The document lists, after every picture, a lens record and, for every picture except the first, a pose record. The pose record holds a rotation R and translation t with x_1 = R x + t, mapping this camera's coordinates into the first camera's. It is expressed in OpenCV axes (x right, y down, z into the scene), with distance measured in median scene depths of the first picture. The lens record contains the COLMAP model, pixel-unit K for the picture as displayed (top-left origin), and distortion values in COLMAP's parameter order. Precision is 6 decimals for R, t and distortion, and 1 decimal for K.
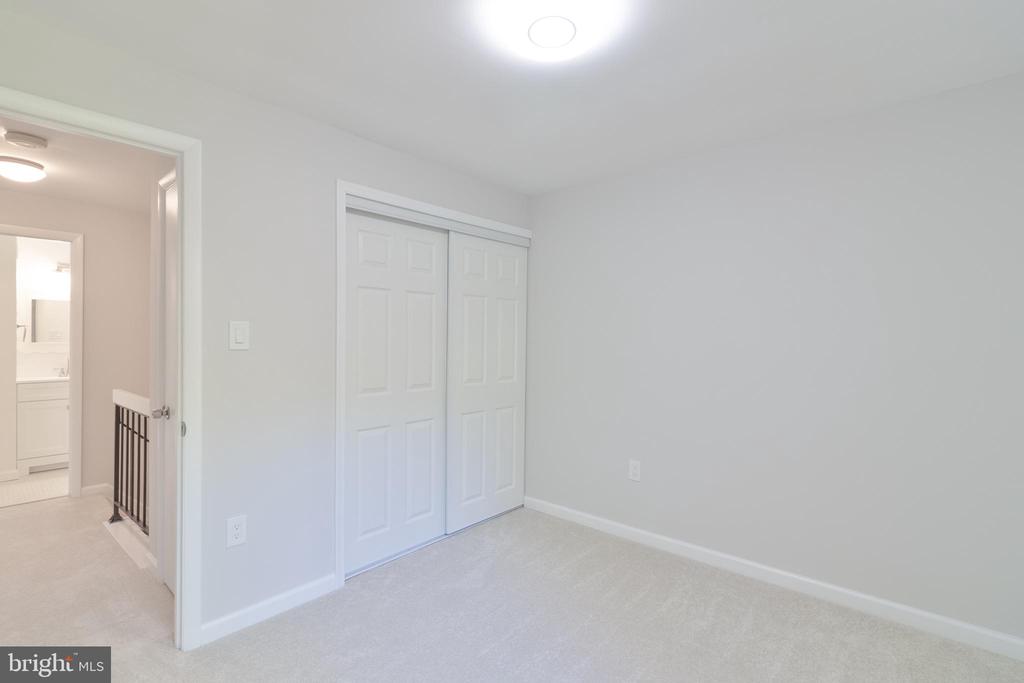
lens RADIAL K [[479.2, 0, 512.8], [0, 479.2, 339.2], [0, 0, 1]] dist [0.019373, -0.000239]
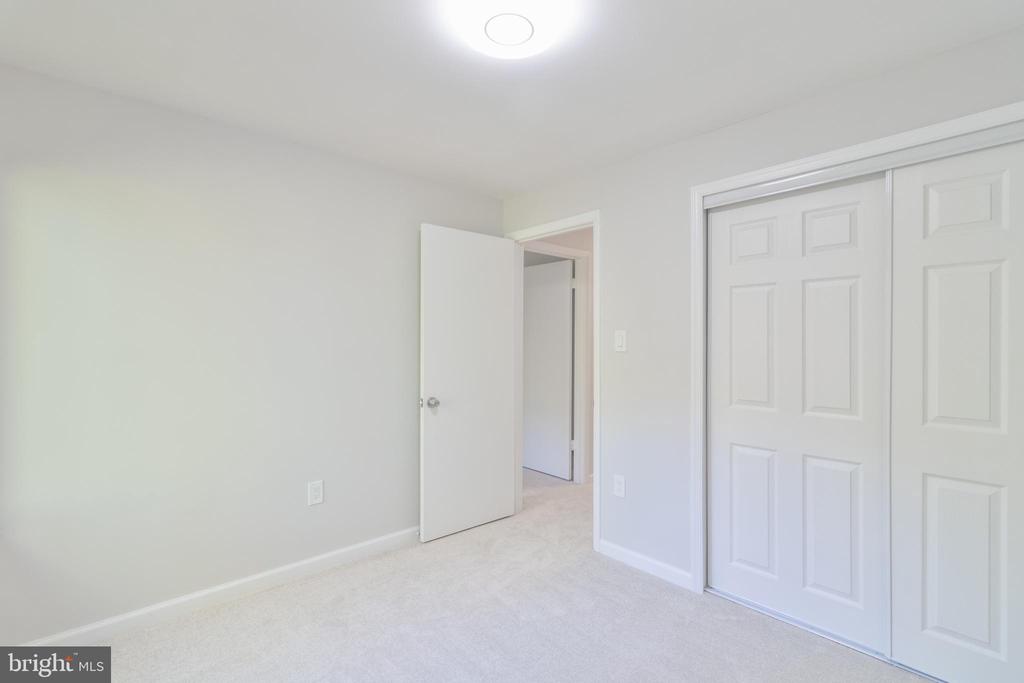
lens RADIAL K [[479.2, 0, 512.8], [0, 479.2, 339.2], [0, 0, 1]] dist [0.019373, -0.000239]
pose [[-0.106514, -0.012745, -0.994230, 0.679985], [-0.004673, 0.999913, -0.012317, 0.004258], [0.994300, 0.003334, -0.106564, 0.724364]]
